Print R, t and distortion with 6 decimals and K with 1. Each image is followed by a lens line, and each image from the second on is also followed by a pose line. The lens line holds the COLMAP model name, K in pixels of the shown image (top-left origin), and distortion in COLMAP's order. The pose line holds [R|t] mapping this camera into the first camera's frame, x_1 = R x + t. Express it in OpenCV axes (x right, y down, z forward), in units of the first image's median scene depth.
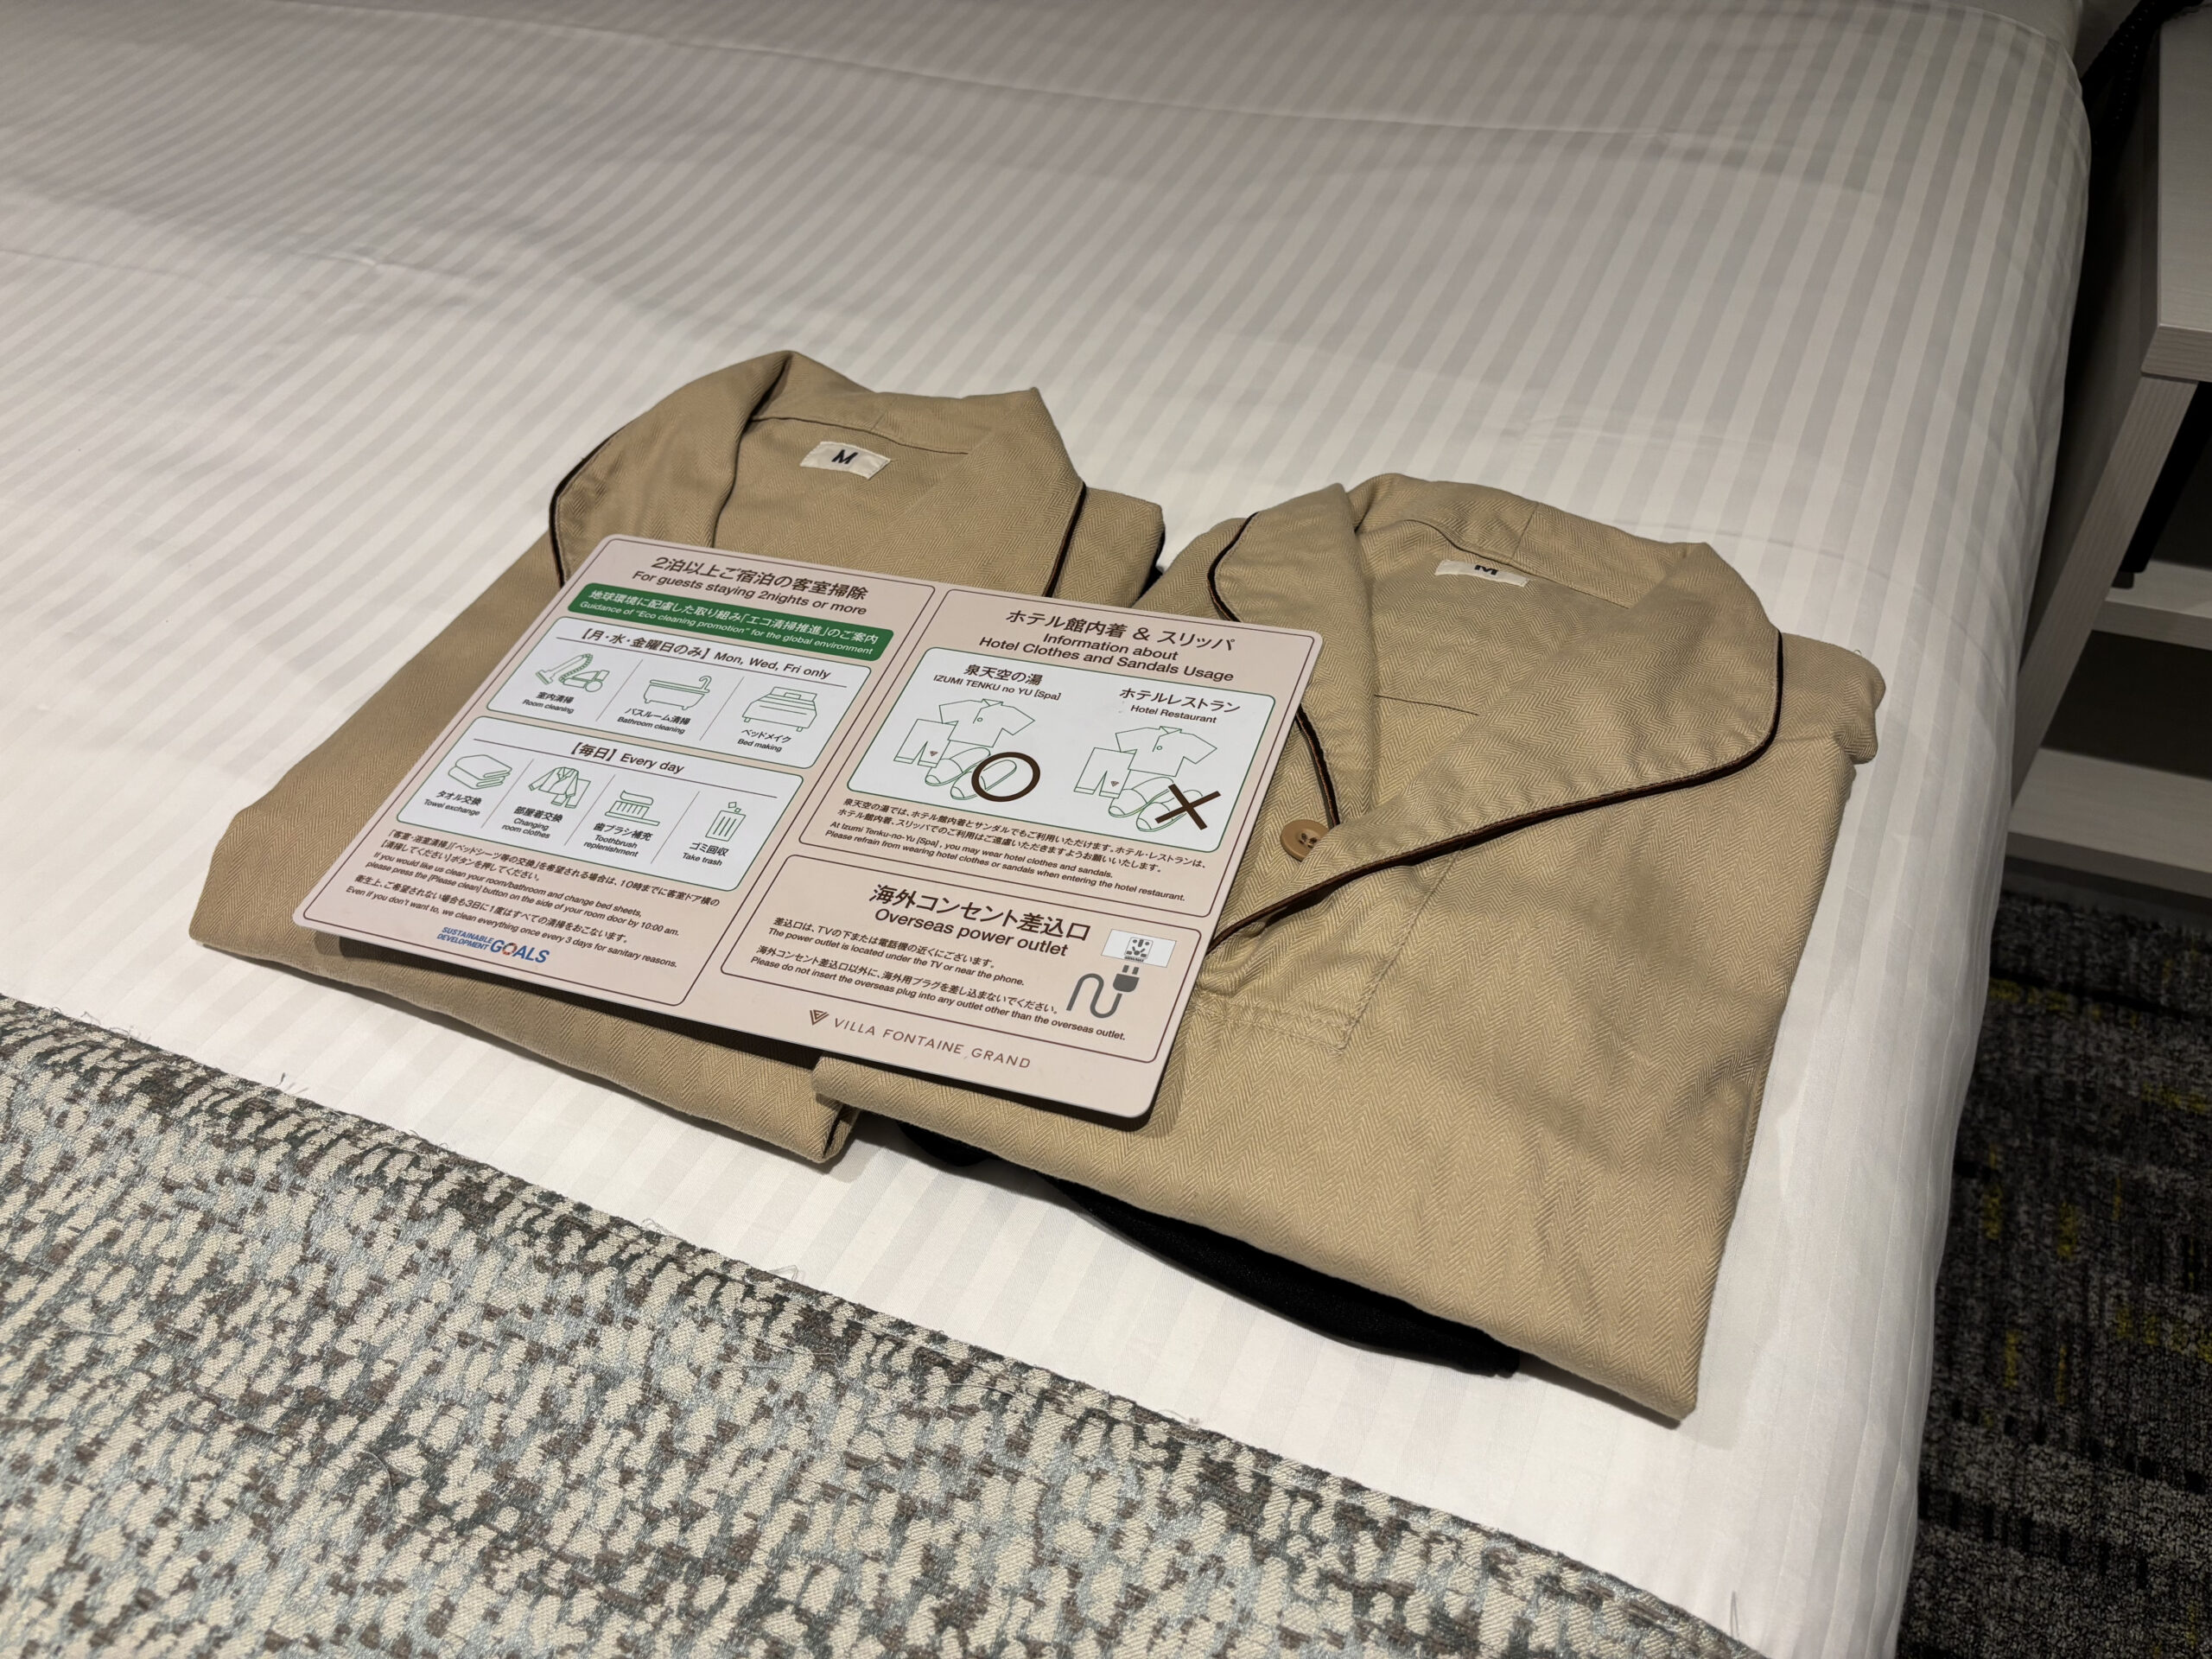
lens RADIAL K [[1676.7, 0, 1127.3], [0, 1676.7, 836.2], [0, 0, 1]] dist [-0.003802, -0.009213]
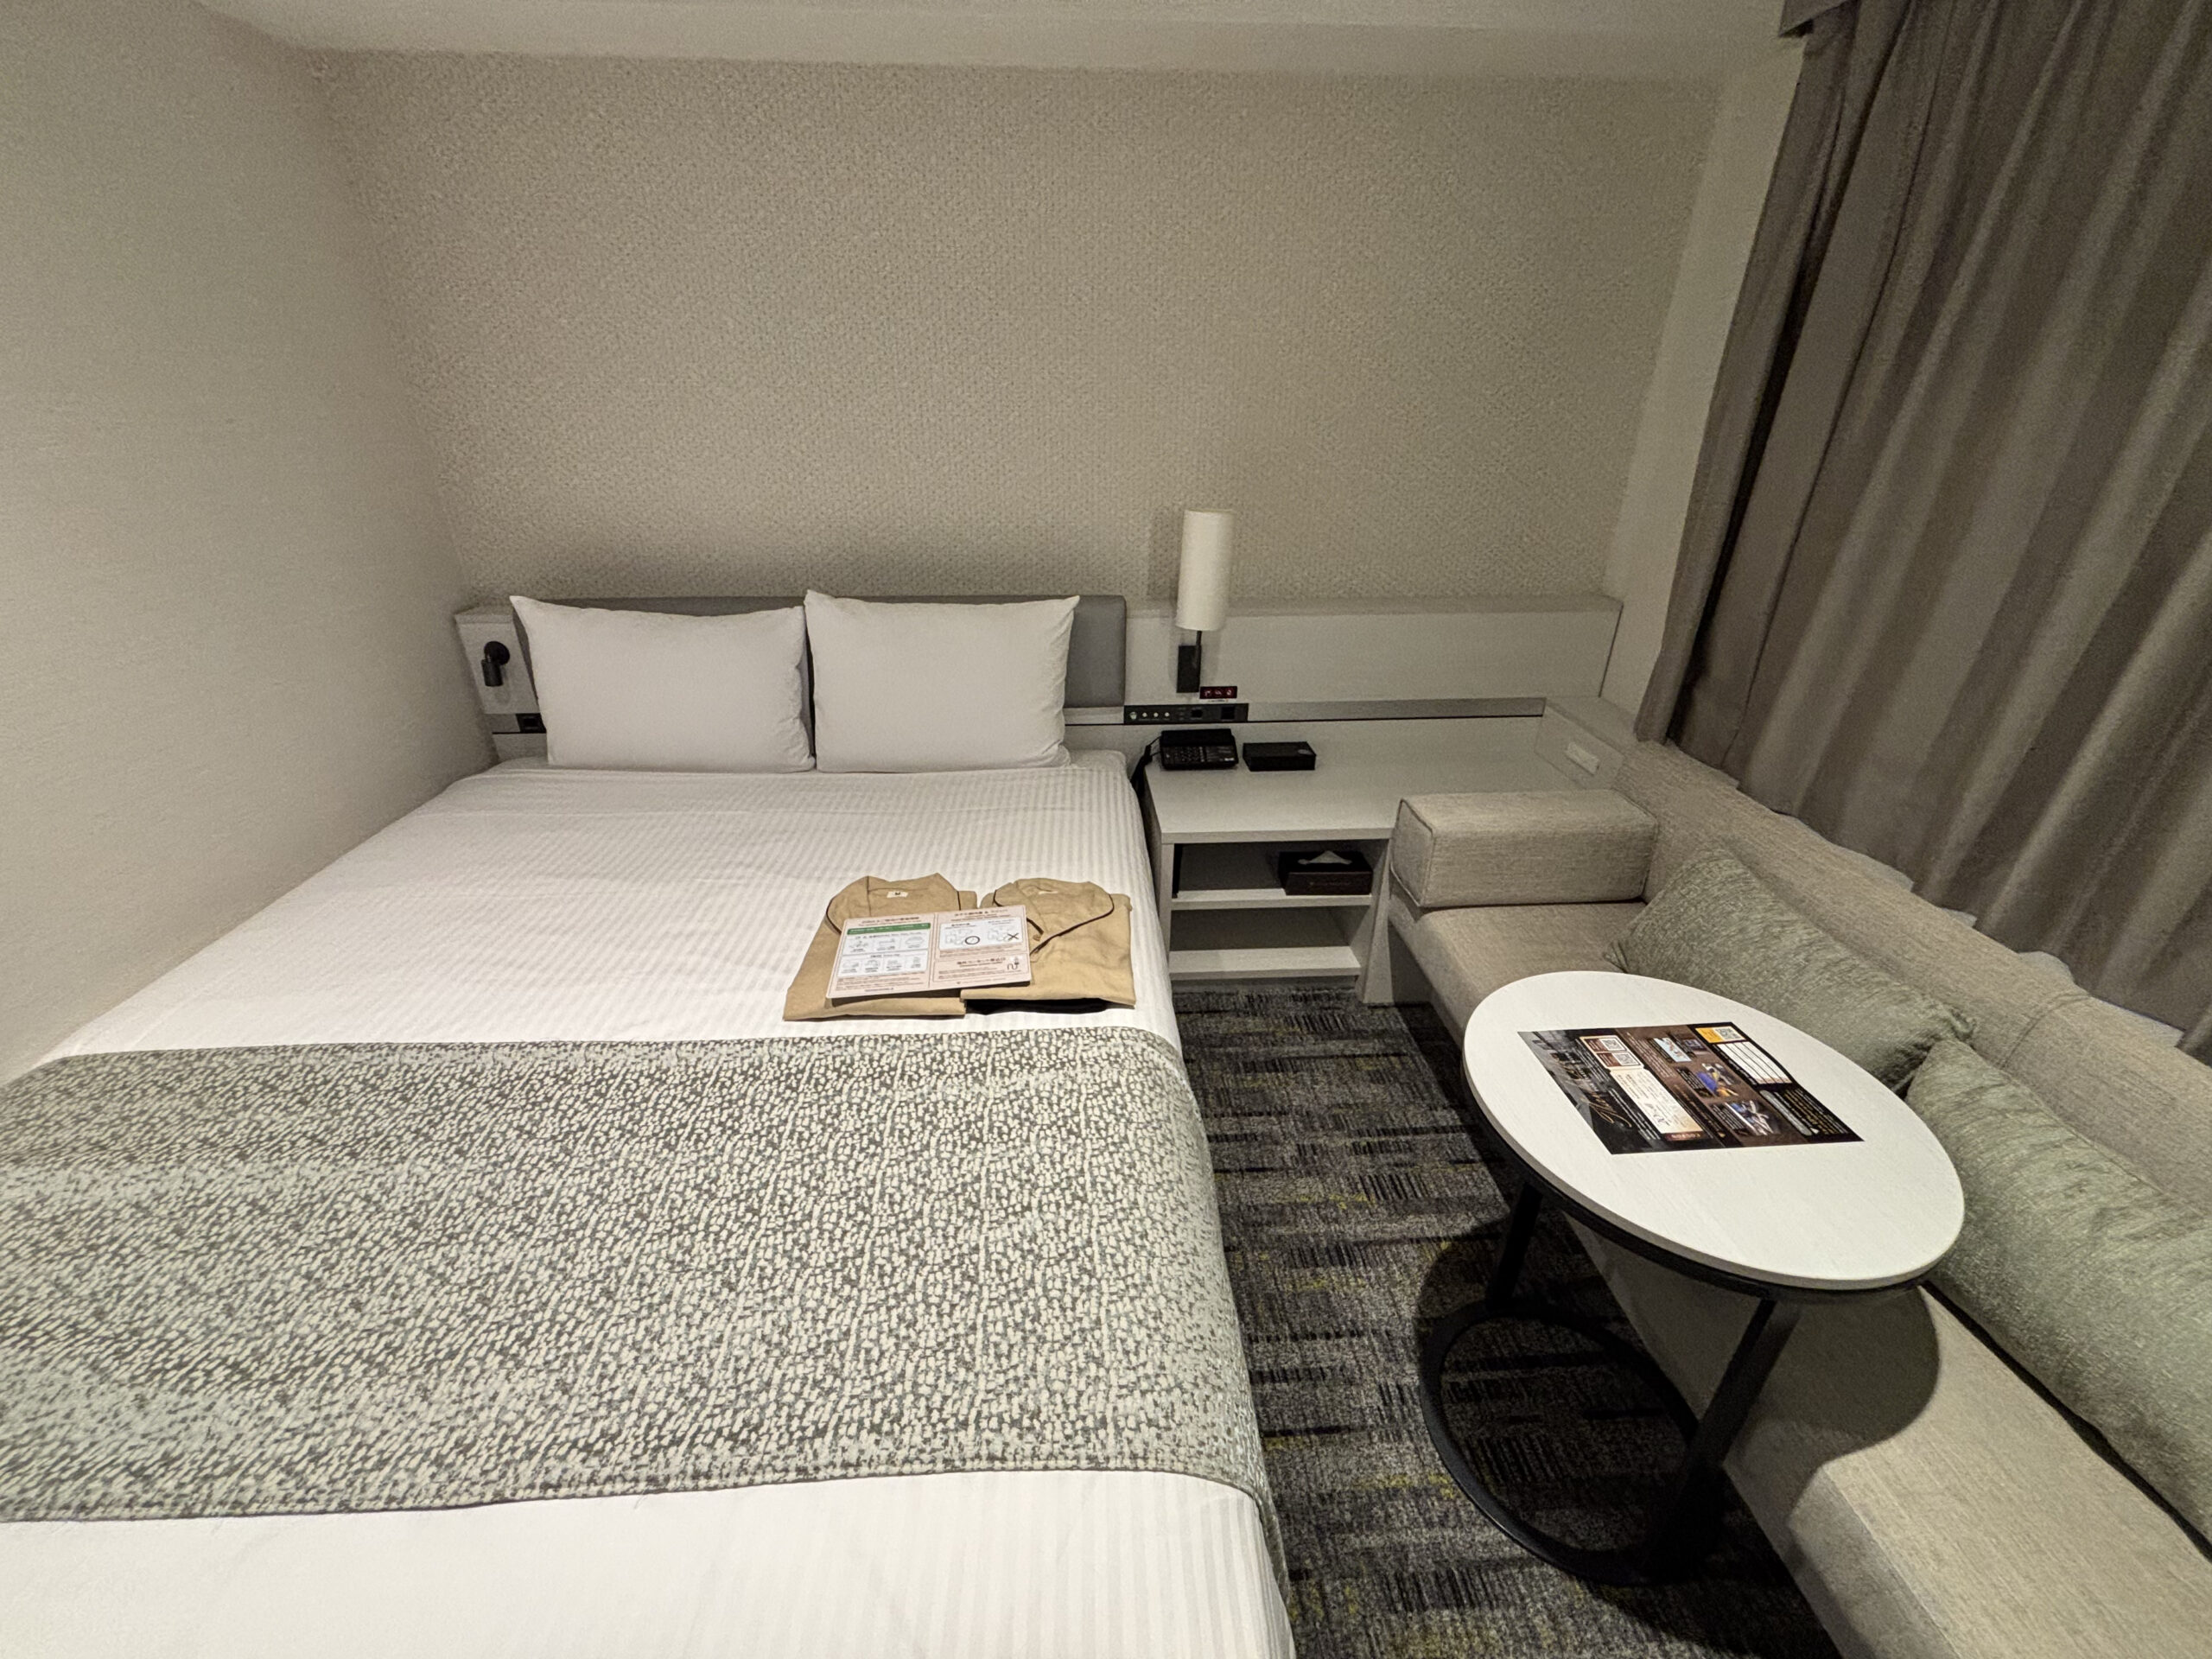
lens RADIAL K [[889.7, 0, 1098.3], [0, 889.7, 830.1], [0, 0, 1]] dist [0.000108, 0.000000]
pose [[0.894789, -0.119576, 0.430180, -0.729108], [0.269597, 0.912702, -0.307069, 0.499947], [-0.355908, 0.390737, 0.848913, -1.264644]]
